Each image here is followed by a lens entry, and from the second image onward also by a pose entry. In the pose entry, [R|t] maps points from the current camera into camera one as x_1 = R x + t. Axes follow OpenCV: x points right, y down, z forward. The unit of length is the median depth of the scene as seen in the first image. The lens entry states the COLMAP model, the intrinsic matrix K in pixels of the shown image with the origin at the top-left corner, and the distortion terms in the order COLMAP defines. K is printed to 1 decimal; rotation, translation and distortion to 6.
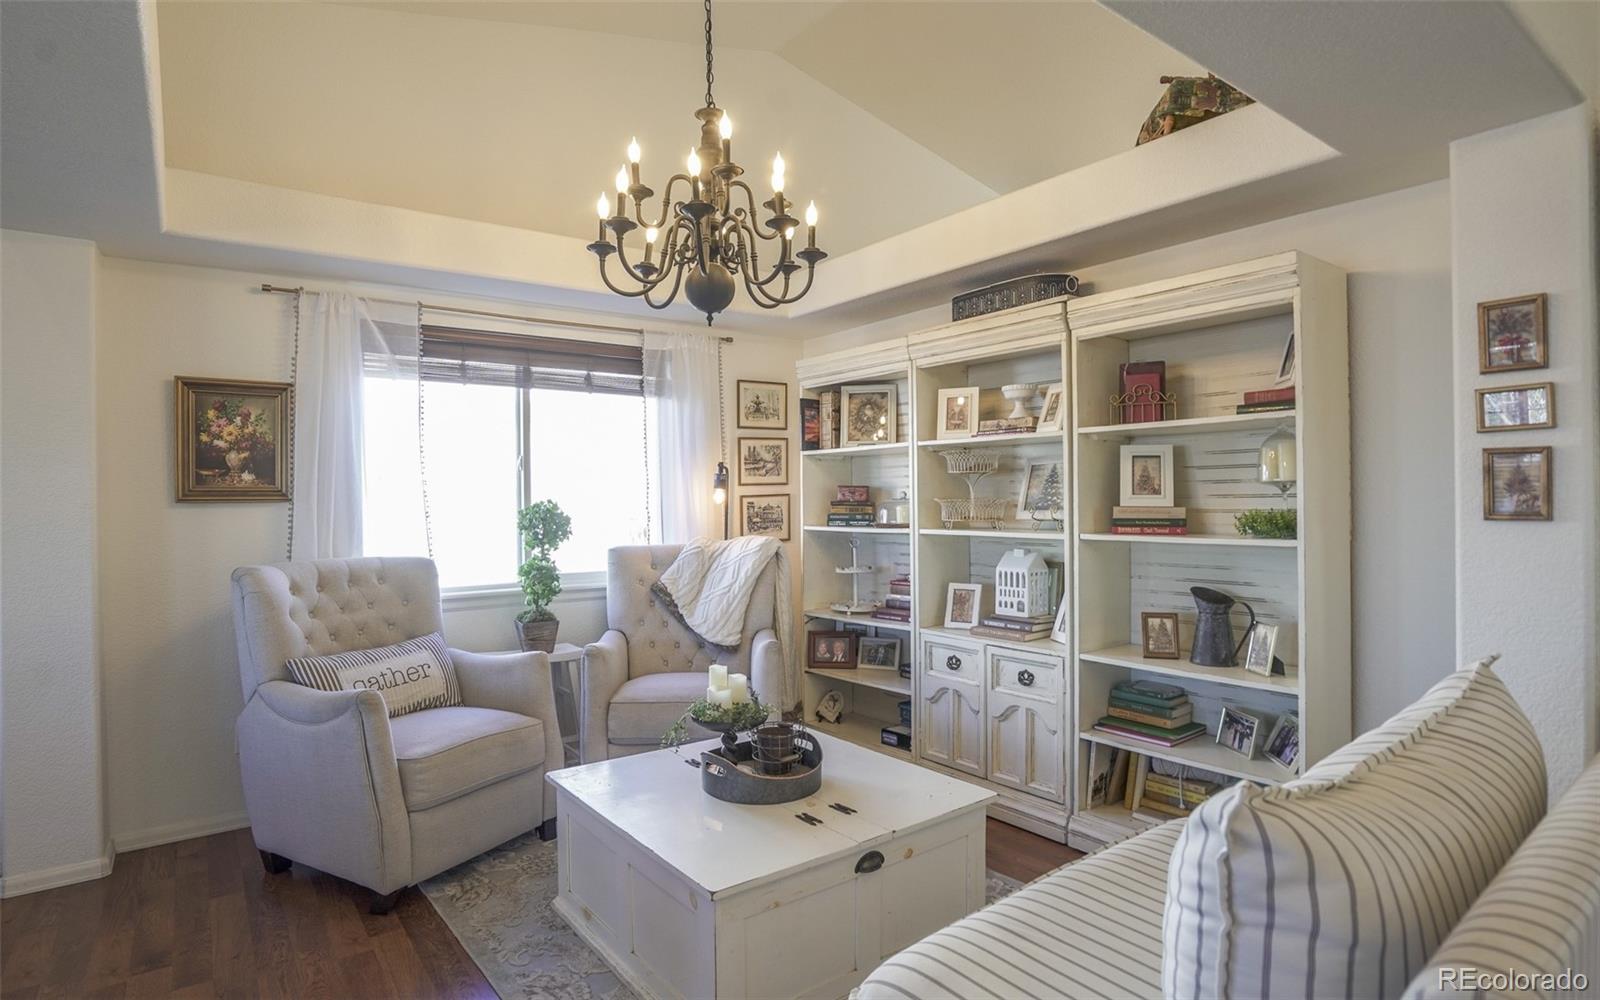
lens RADIAL K [[821.6, 0, 787.6], [0, 821.6, 505.1], [0, 0, 1]] dist [-0.039419, 0.009545]
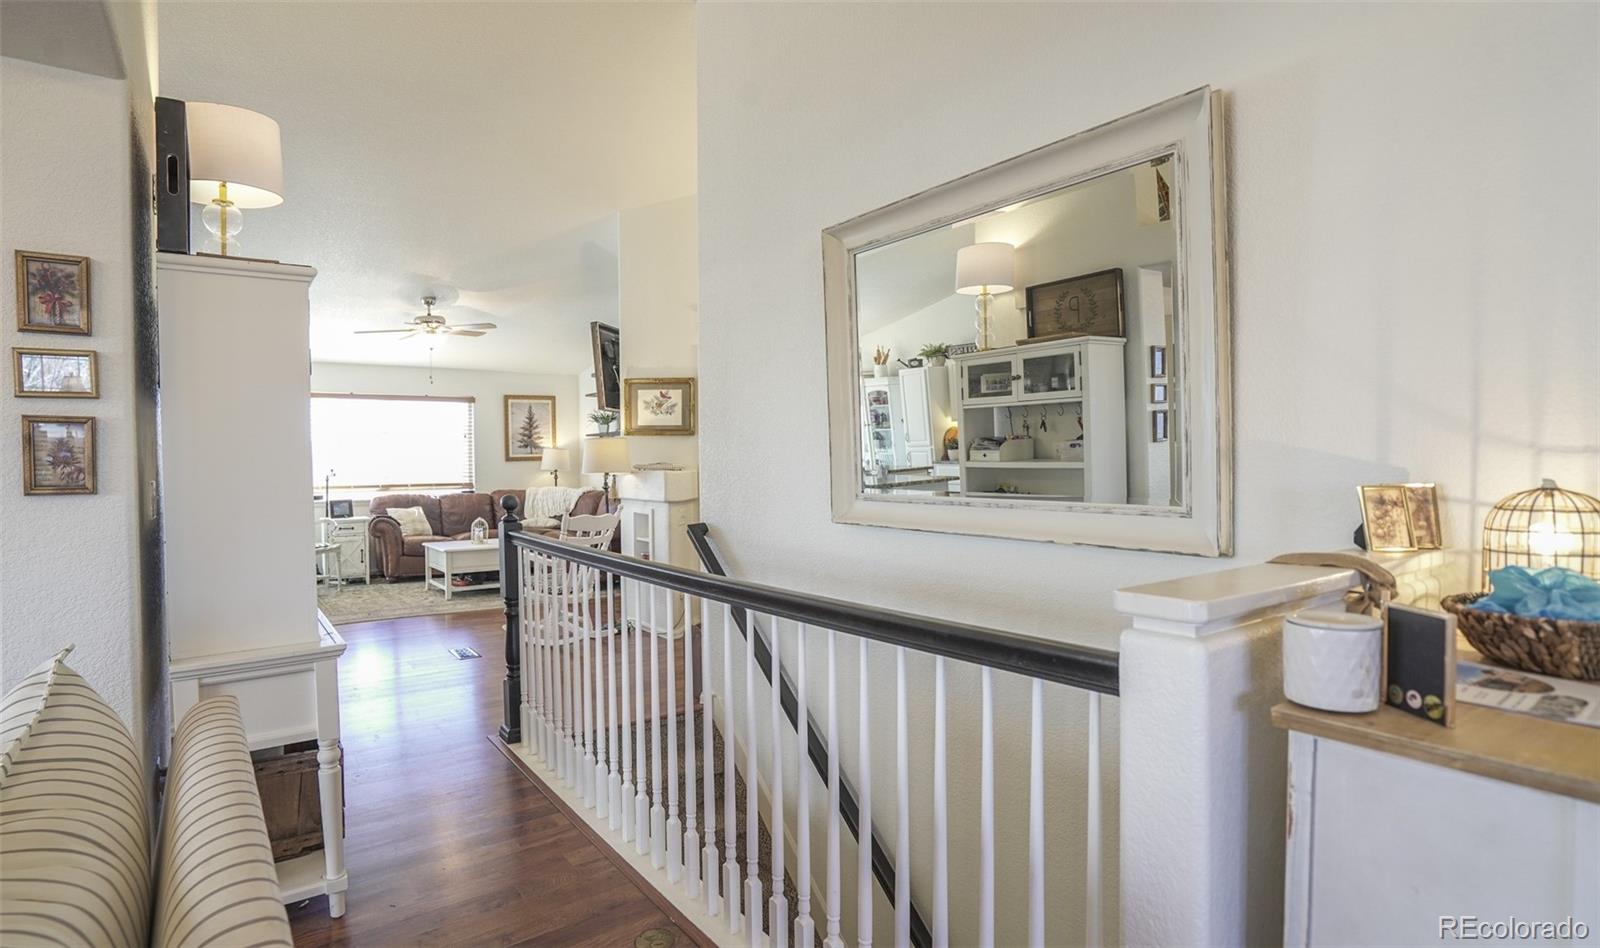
lens RADIAL K [[783.4, 0, 721.5], [0, 783.4, 474.1], [0, 0, 1]] dist [-0.022372, 0.001217]
pose [[0.054257, -0.005921, 0.998509, 0.042288], [0.016228, 0.999856, 0.005047, 0.001990], [-0.998395, 0.015930, 0.054345, 0.132084]]
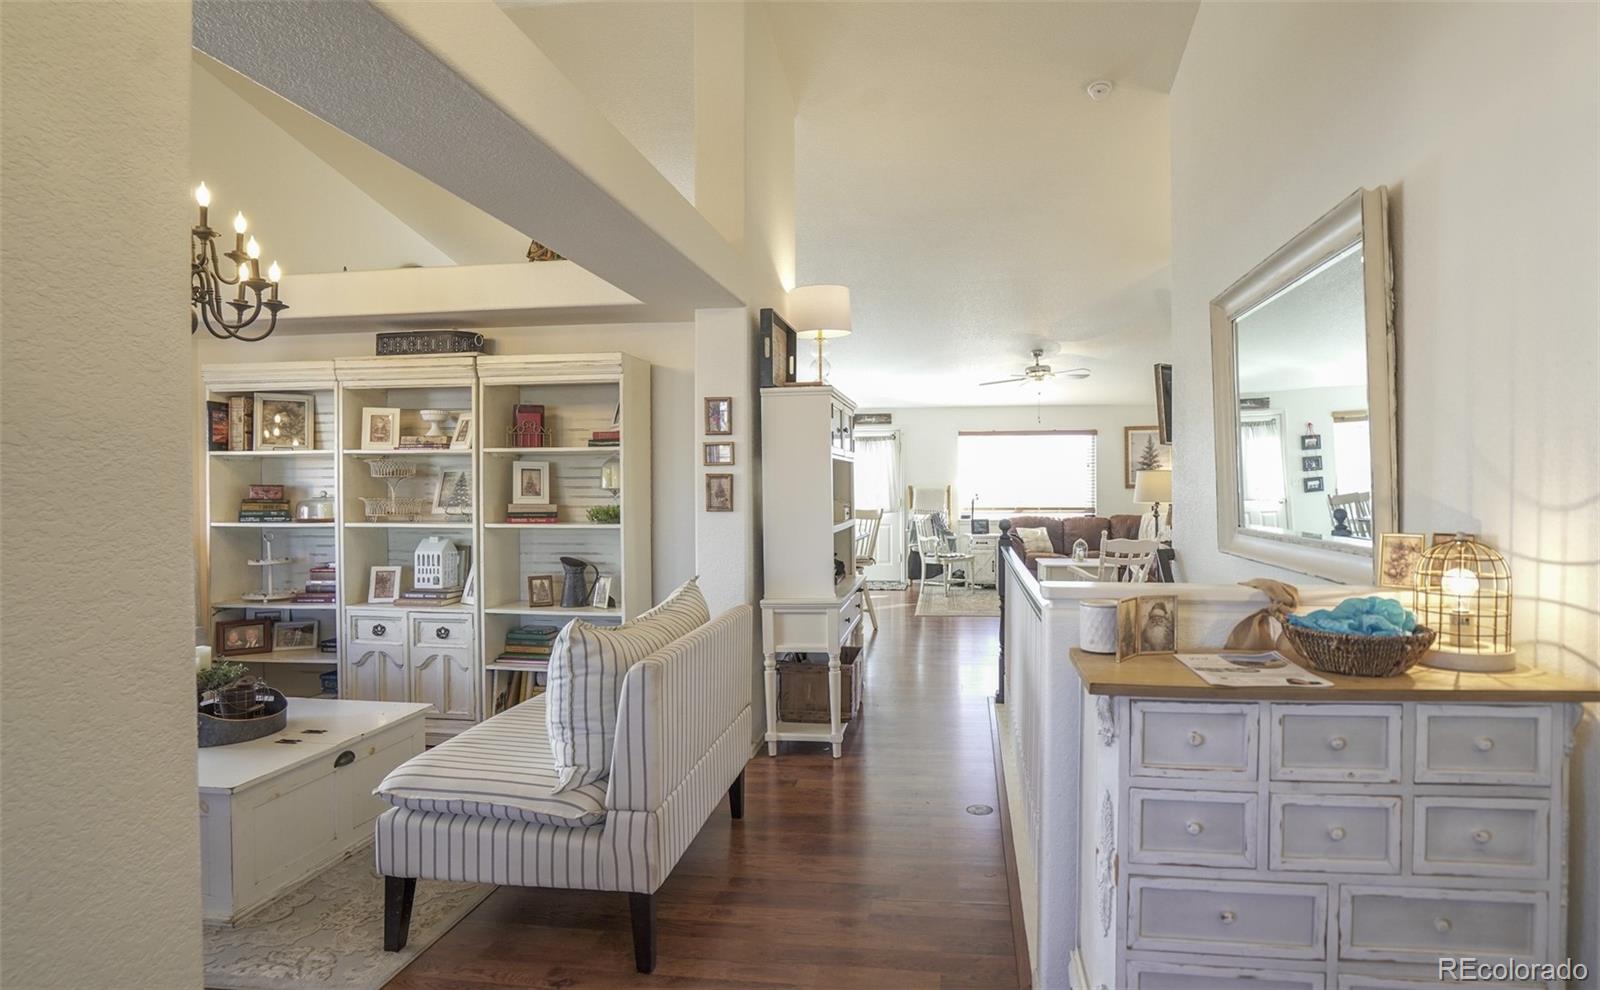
lens RADIAL K [[821.6, 0, 846.8], [0, 821.6, 493.2], [0, 0, 1]] dist [-0.039419, 0.009545]
pose [[0.703456, 0.002909, 0.710733, -0.212175], [0.000354, 0.999990, -0.004443, -0.011367], [-0.710739, 0.003378, 0.703448, -0.452257]]
